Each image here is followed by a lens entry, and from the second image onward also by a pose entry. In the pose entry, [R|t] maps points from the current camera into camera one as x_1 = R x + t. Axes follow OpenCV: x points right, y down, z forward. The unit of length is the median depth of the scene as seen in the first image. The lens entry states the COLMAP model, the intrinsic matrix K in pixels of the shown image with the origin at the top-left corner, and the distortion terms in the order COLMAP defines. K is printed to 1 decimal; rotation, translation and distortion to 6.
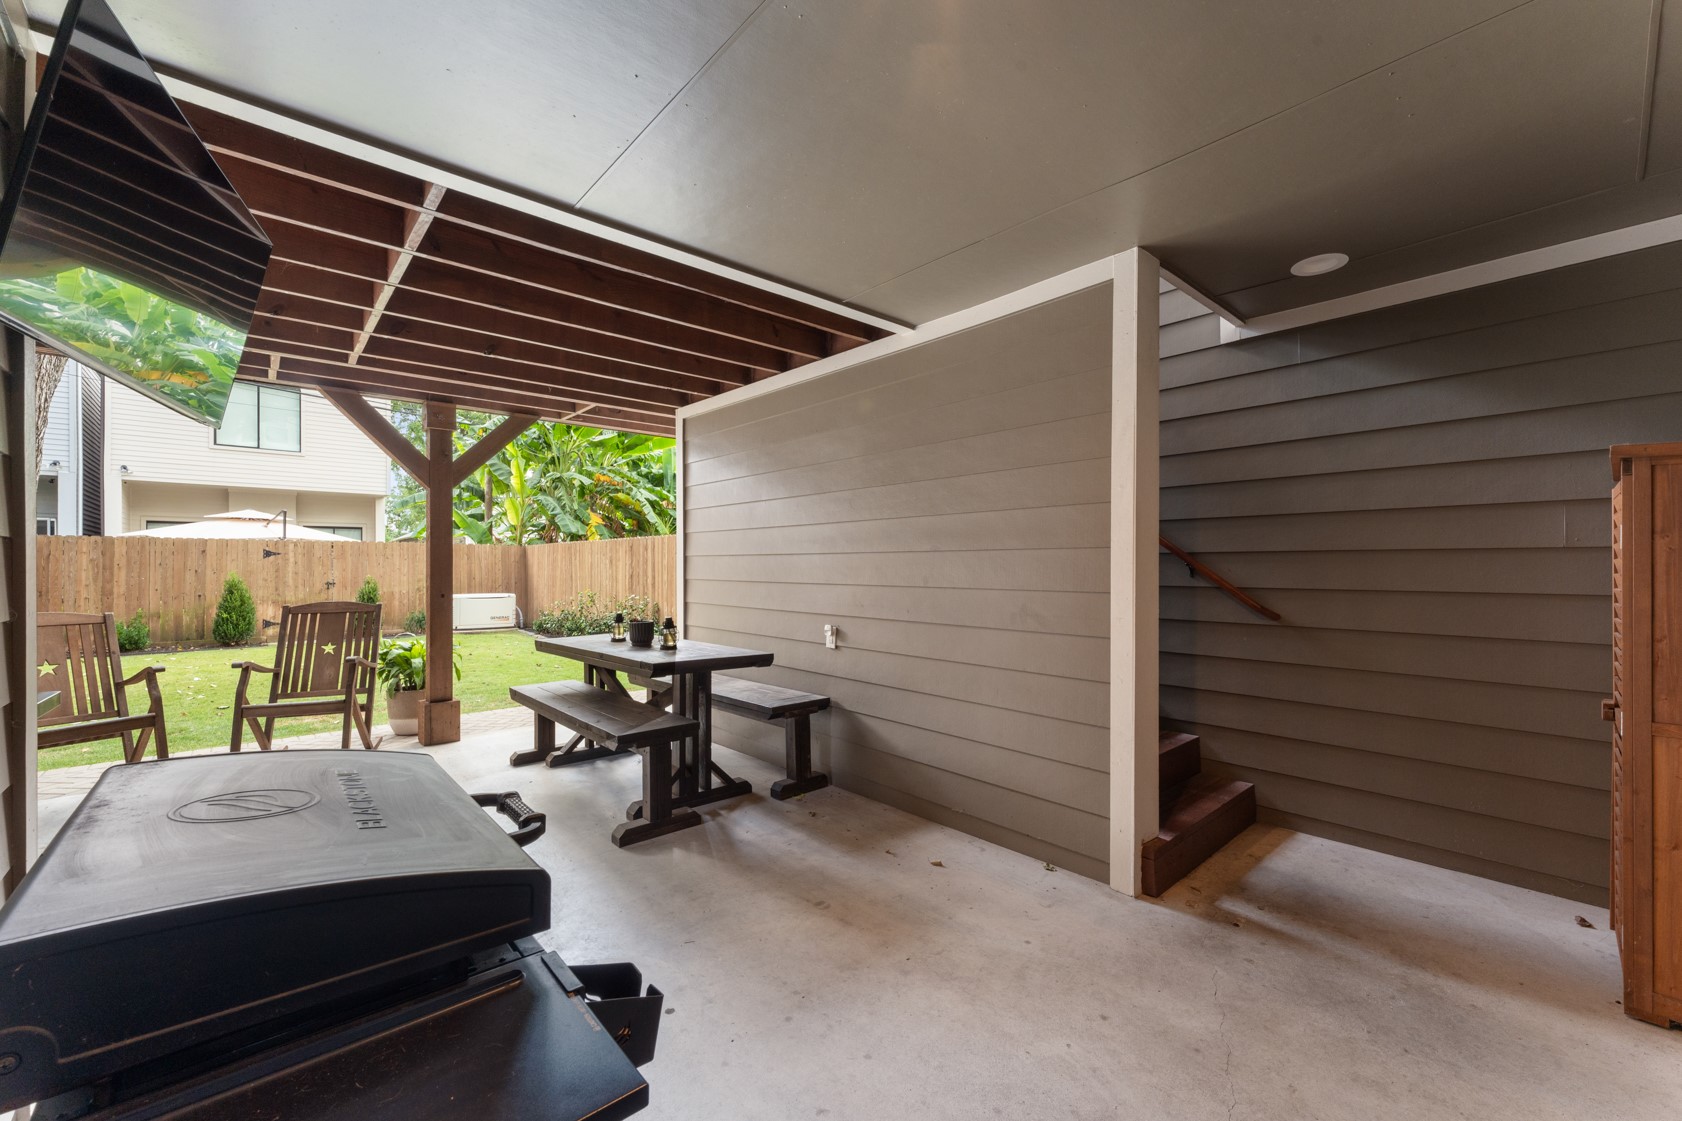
lens RADIAL K [[668.4, 0, 837.6], [0, 668.4, 567.9], [0, 0, 1]] dist [0.000367, 0.000044]
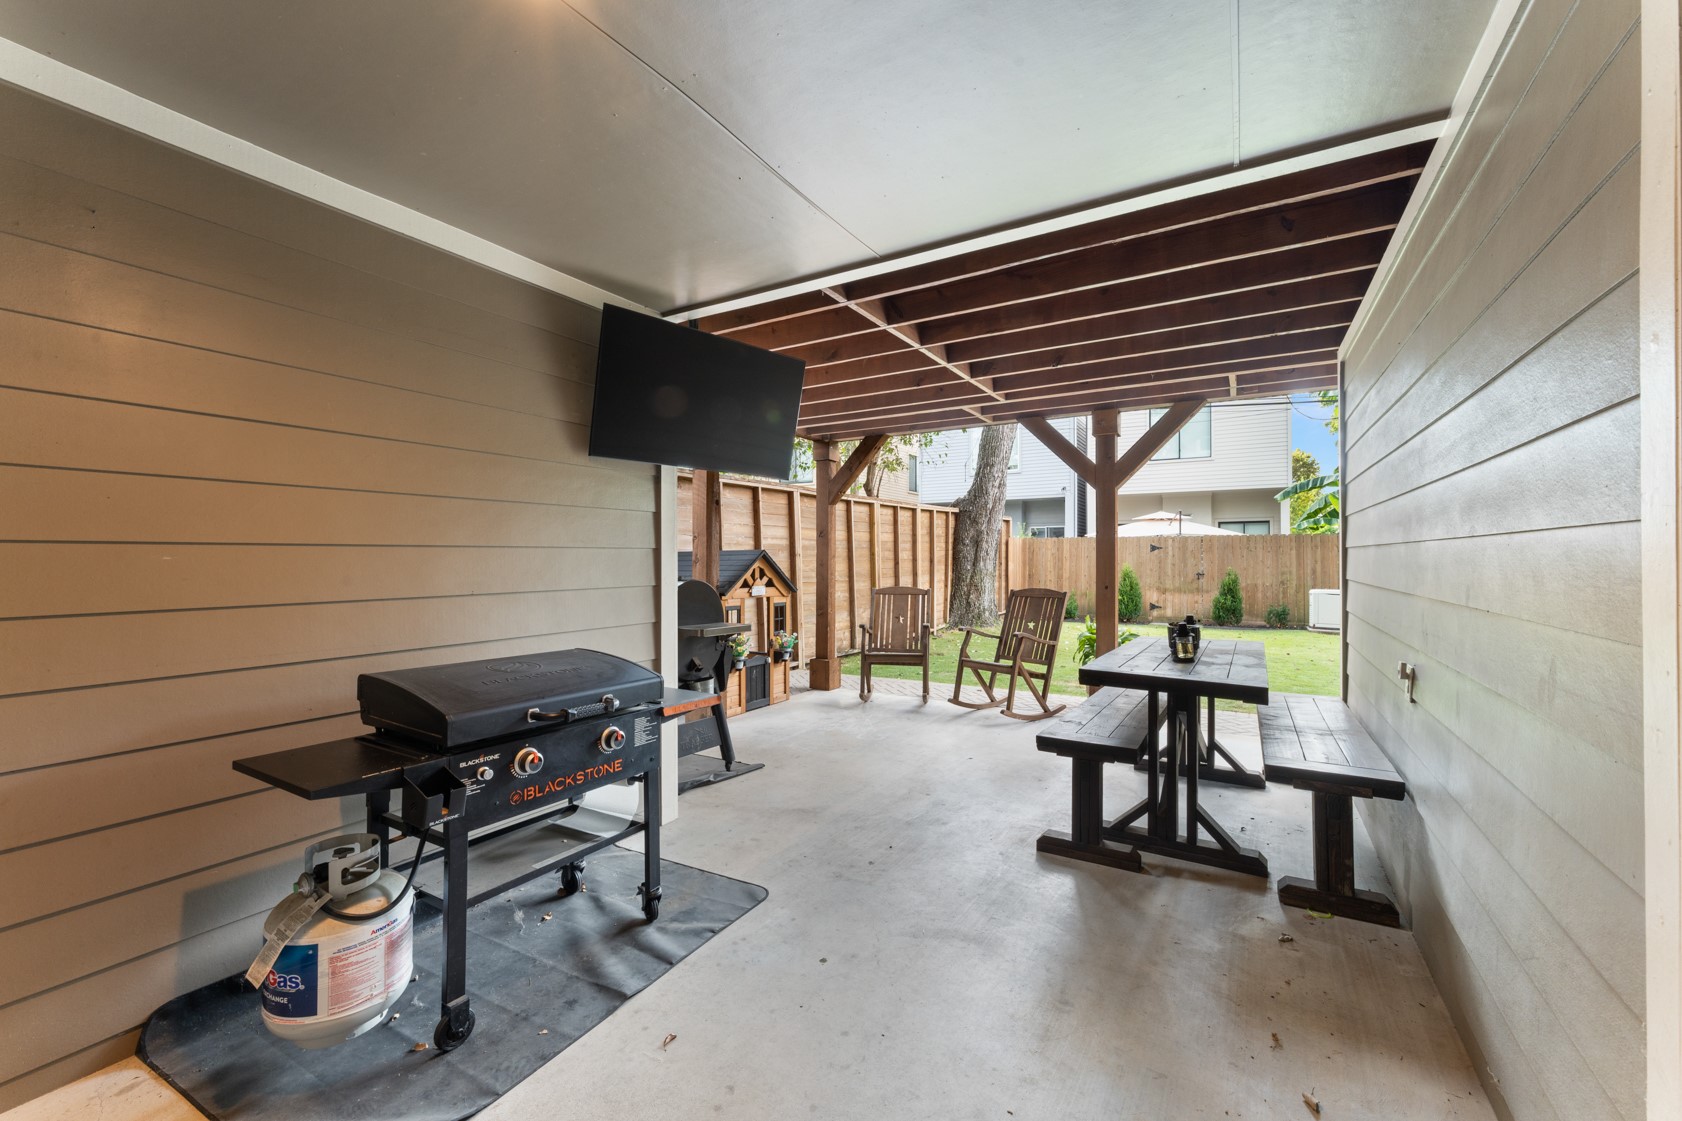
lens RADIAL K [[668.4, 0, 840.7], [0, 668.4, 552.0], [0, 0, 1]] dist [0.000367, 0.000044]
pose [[0.308210, -0.009786, -0.951268, 0.316138], [-0.000703, 0.999944, -0.010515, -0.004057], [0.951318, 0.003910, 0.308186, 0.260600]]
